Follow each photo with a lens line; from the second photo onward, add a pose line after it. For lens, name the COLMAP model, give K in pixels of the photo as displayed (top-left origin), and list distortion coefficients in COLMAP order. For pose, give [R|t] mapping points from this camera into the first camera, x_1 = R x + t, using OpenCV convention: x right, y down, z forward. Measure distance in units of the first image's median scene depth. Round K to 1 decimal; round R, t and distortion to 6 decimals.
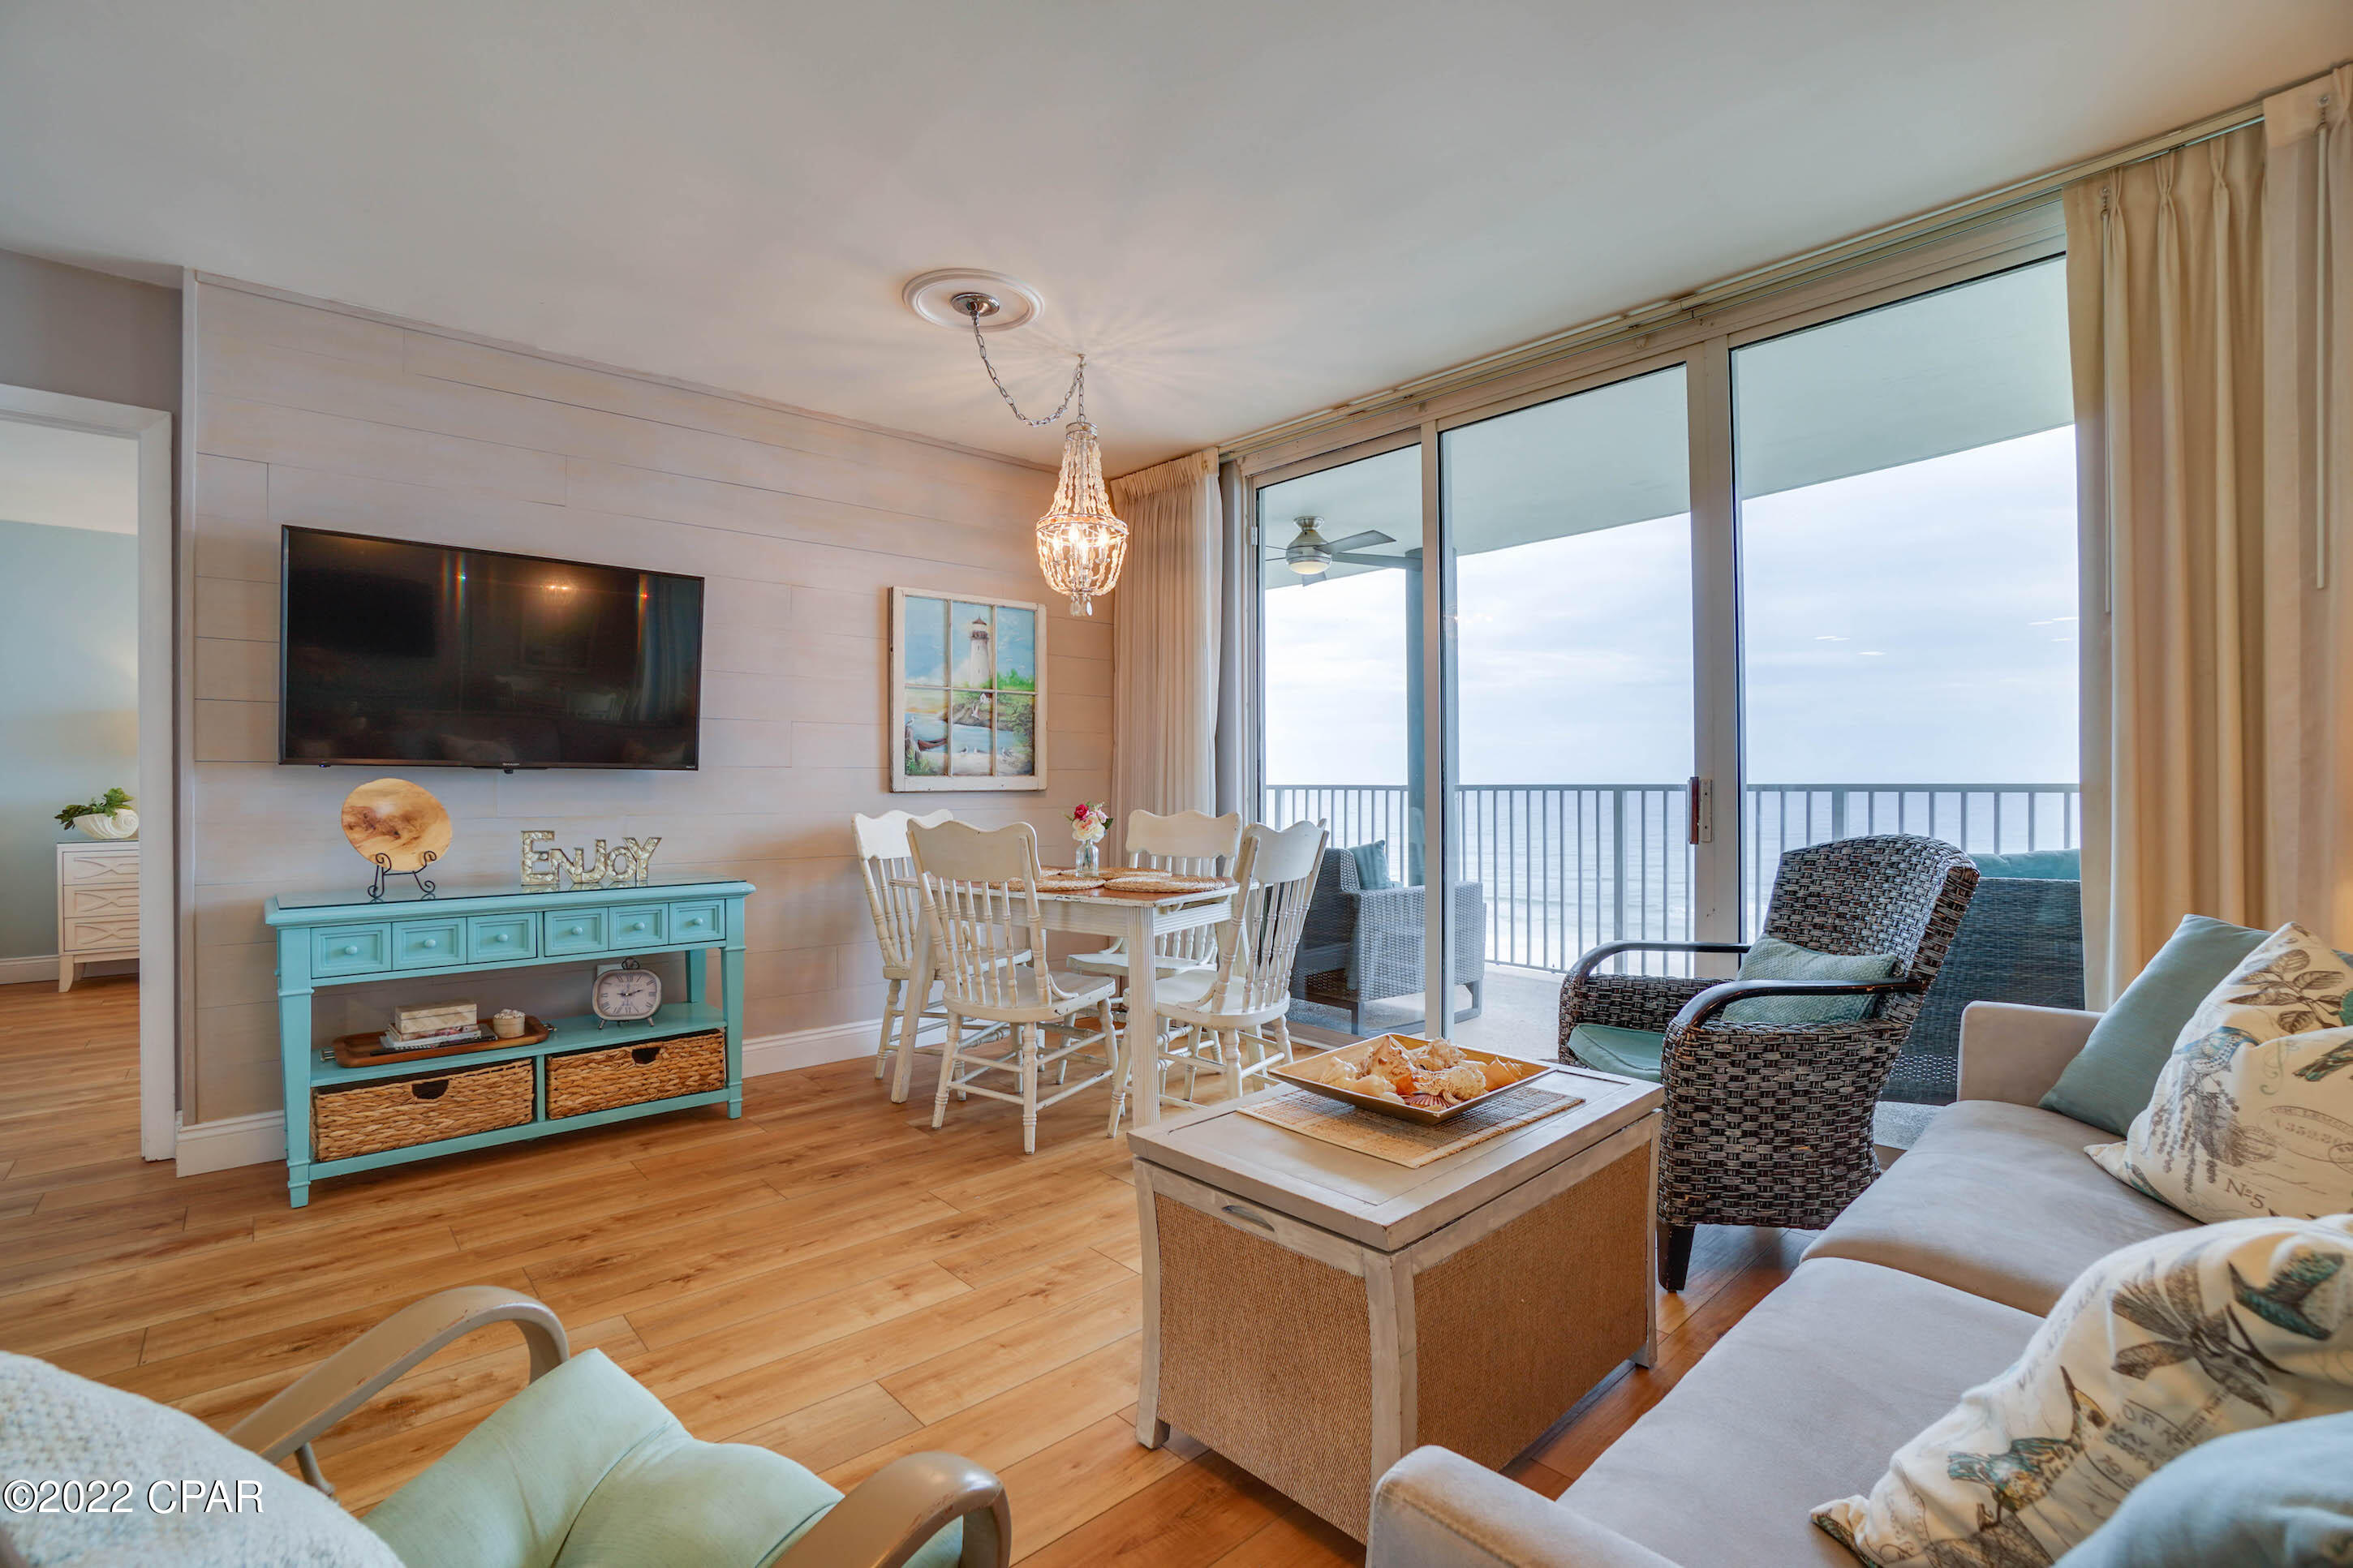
lens RADIAL K [[1058.2, 0, 1170.2], [0, 1058.2, 791.0], [0, 0, 1]] dist [-0.069554, 0.026869]
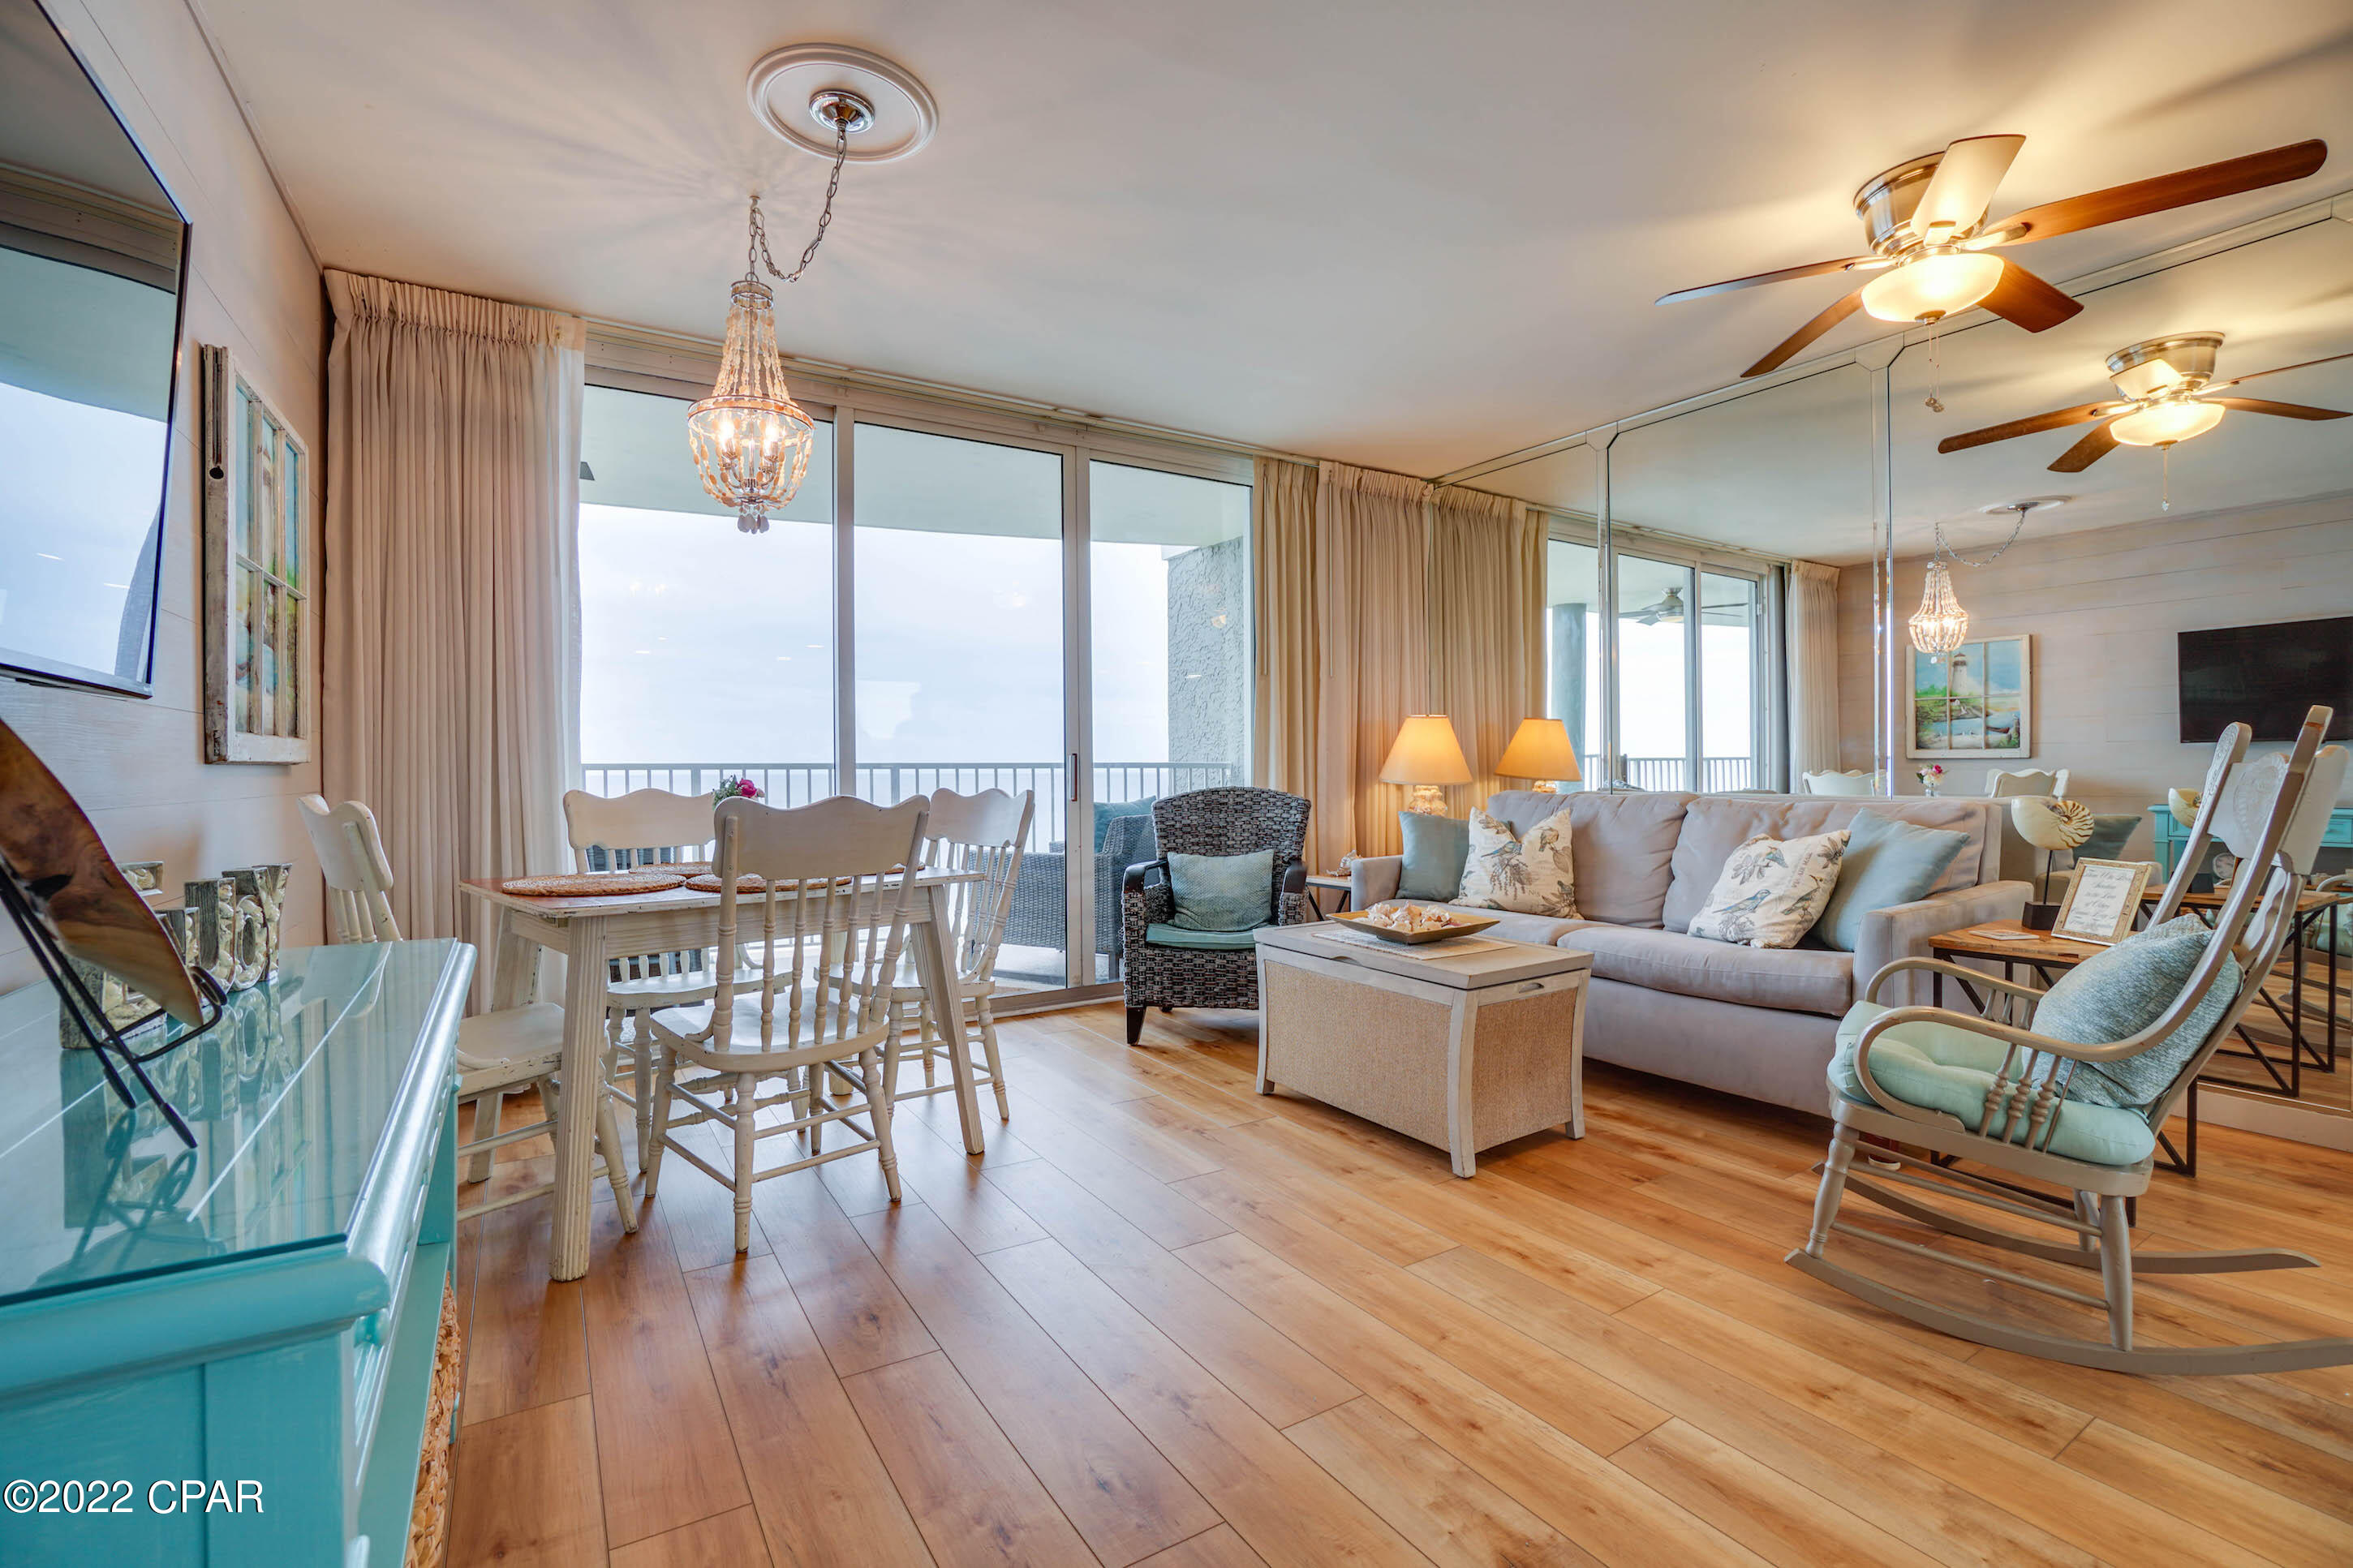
lens RADIAL K [[1040.3, 0, 1150.5], [0, 1040.3, 784.8], [0, 0, 1]] dist [-0.068329, 0.025486]
pose [[0.177623, -0.011165, 0.984035, -1.079607], [0.009051, 0.999912, 0.009712, 0.020396], [-0.984057, 0.007182, 0.177708, 0.804935]]
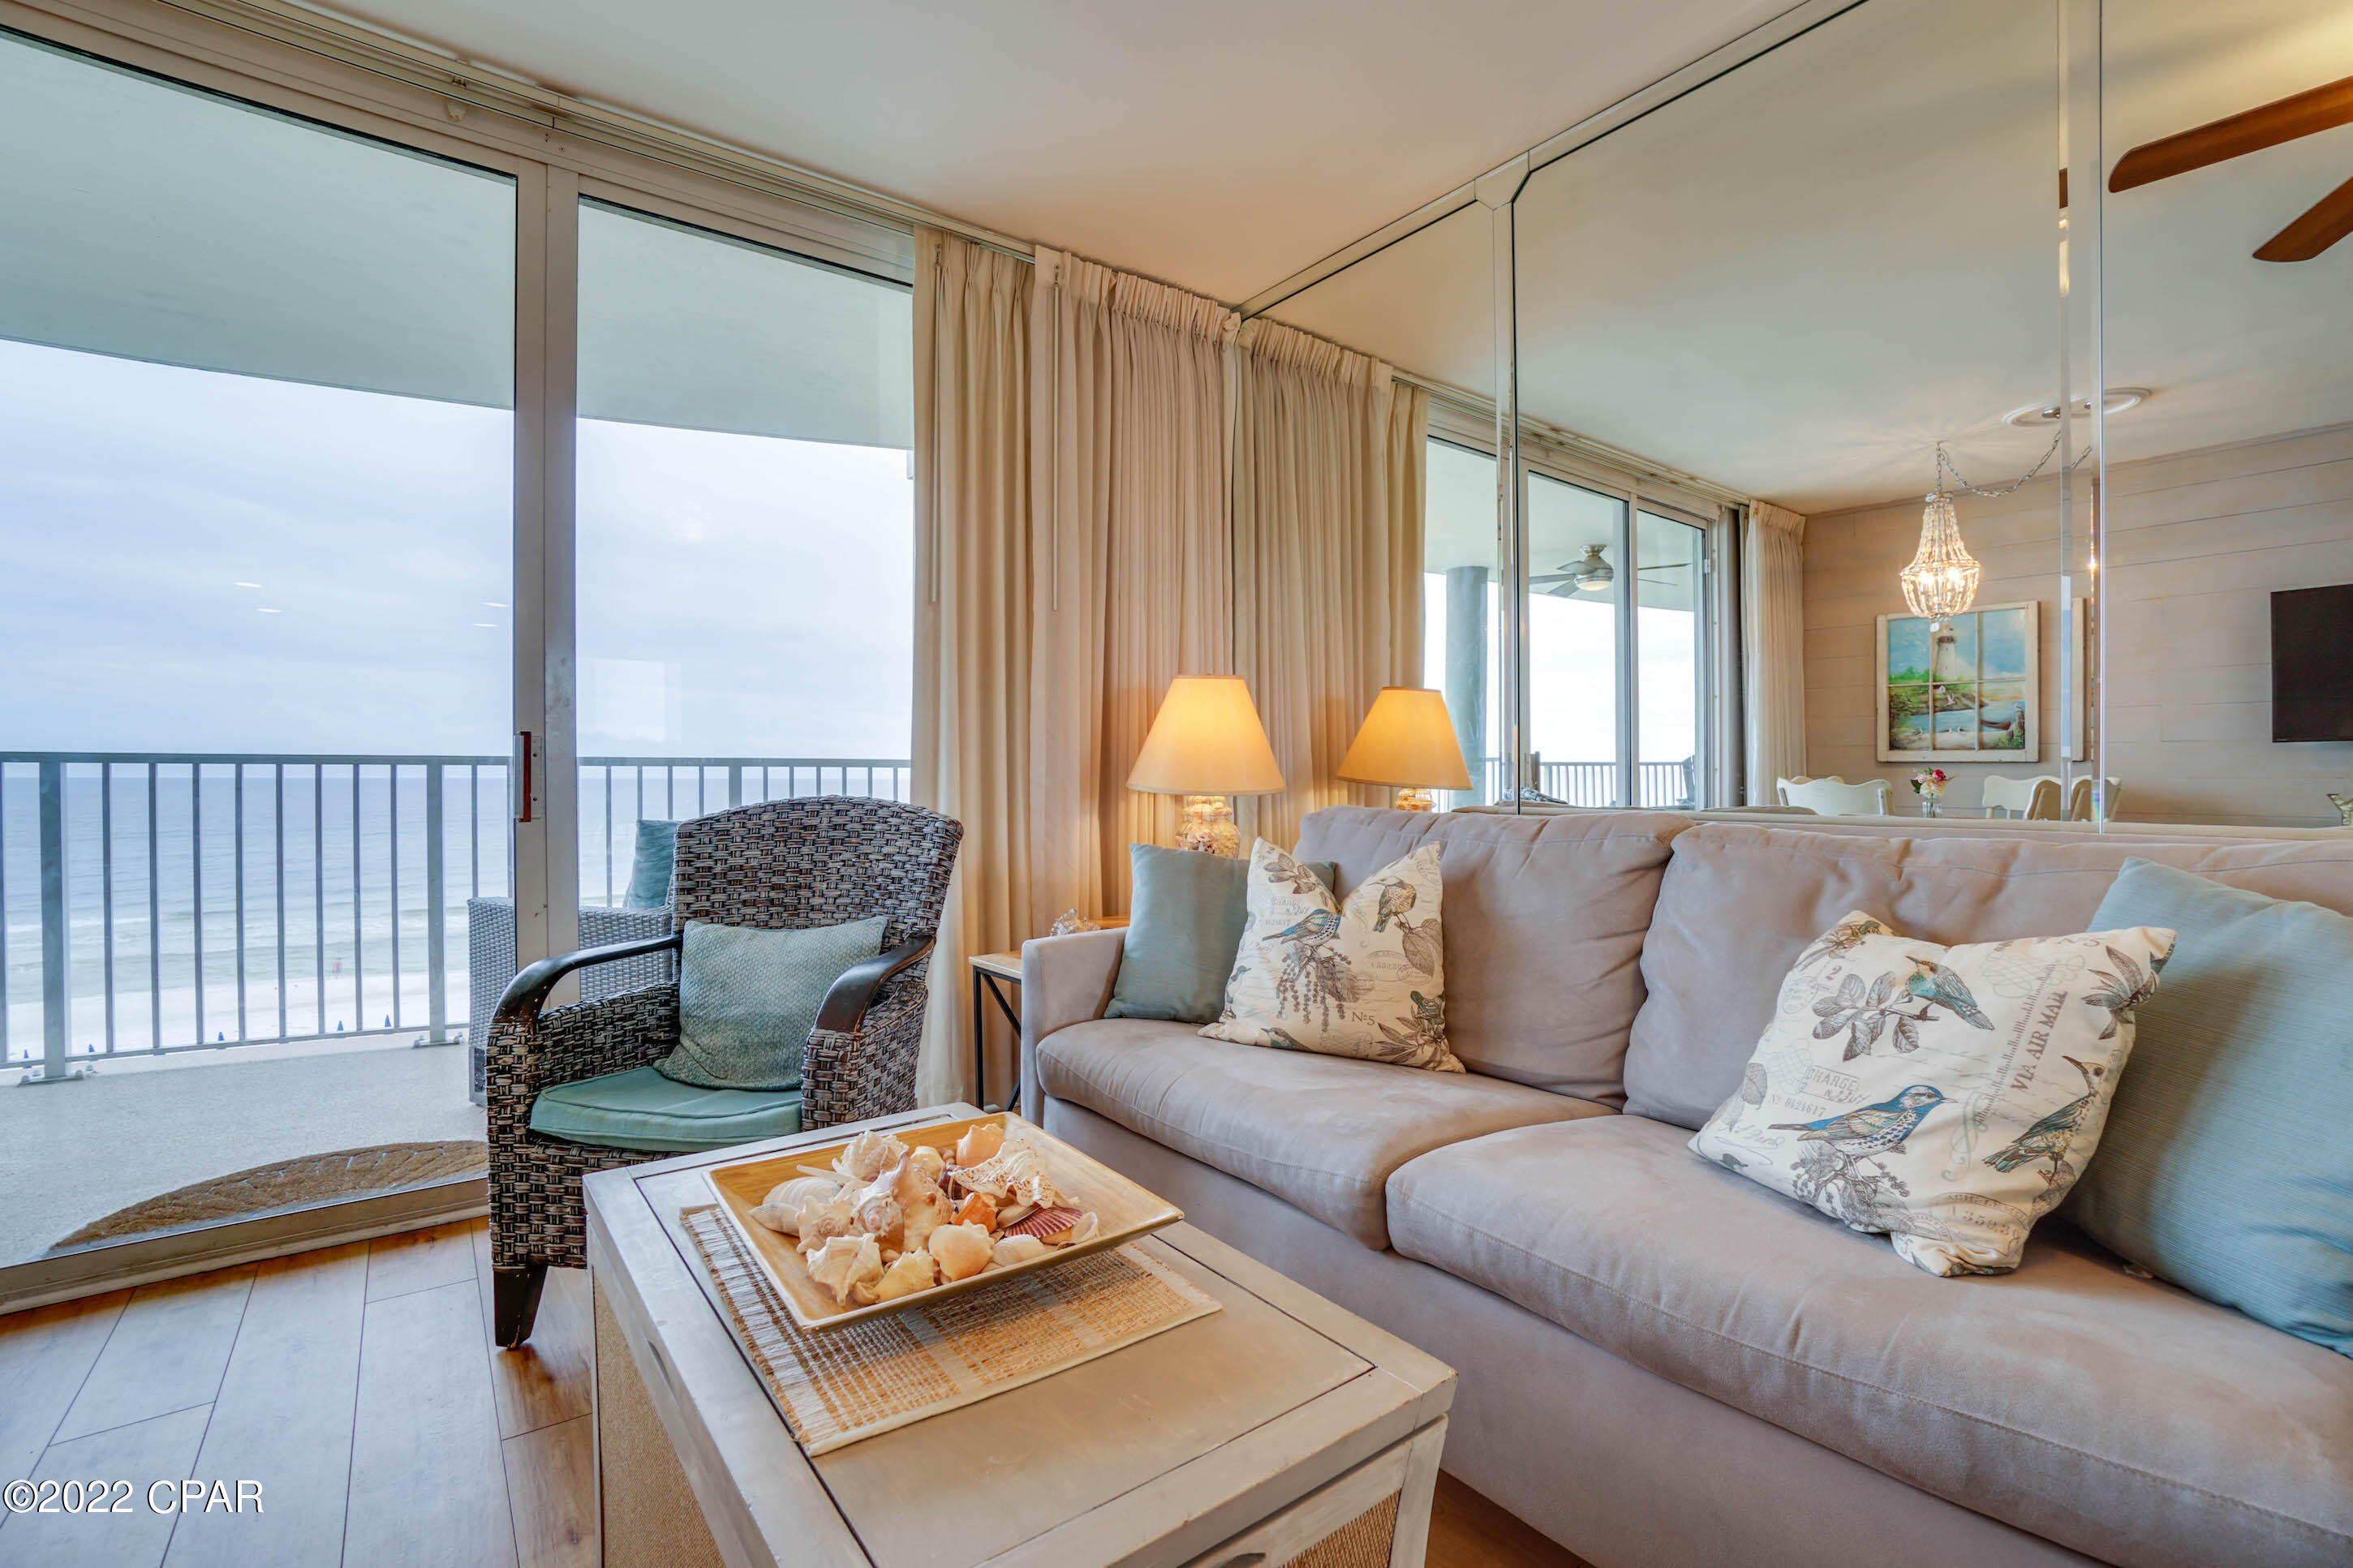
lens RADIAL K [[1040.3, 0, 1150.5], [0, 1040.3, 784.8], [0, 0, 1]] dist [-0.068329, 0.025486]
pose [[0.099172, -0.005124, 0.995057, -0.226733], [0.004513, 0.999979, 0.004700, 0.028284], [-0.995060, 0.004025, 0.099193, 0.593712]]
